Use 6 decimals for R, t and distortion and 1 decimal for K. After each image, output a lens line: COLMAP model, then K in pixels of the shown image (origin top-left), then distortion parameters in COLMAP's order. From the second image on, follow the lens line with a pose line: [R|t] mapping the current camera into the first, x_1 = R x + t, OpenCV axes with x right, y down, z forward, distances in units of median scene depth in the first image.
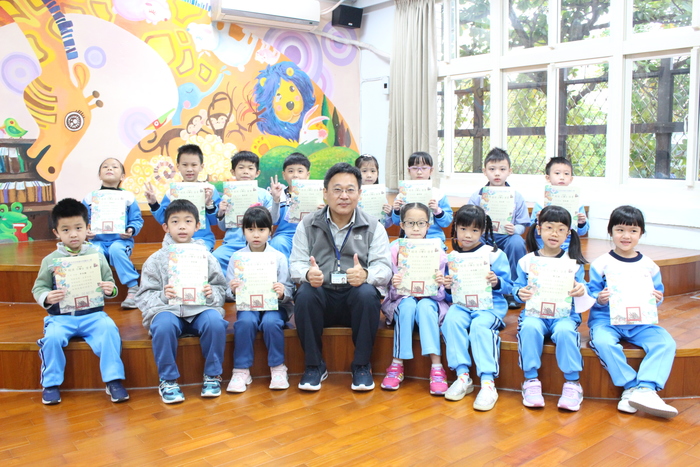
lens RADIAL K [[704.5, 0, 345.5], [0, 704.5, 230.9], [0, 0, 1]] dist [-0.028720, 0.000000]
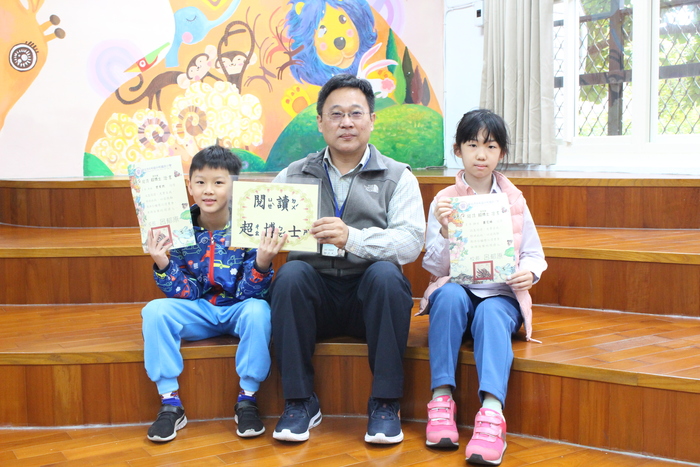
lens RADIAL K [[884.6, 0, 359.6], [0, 884.6, 253.0], [0, 0, 1]] dist [-0.058120, 0.000000]
pose [[0.991479, 0.010684, -0.129825, 0.062706], [-0.012803, 0.999798, -0.015498, 0.047391], [0.129633, 0.017028, 0.991416, 0.156692]]
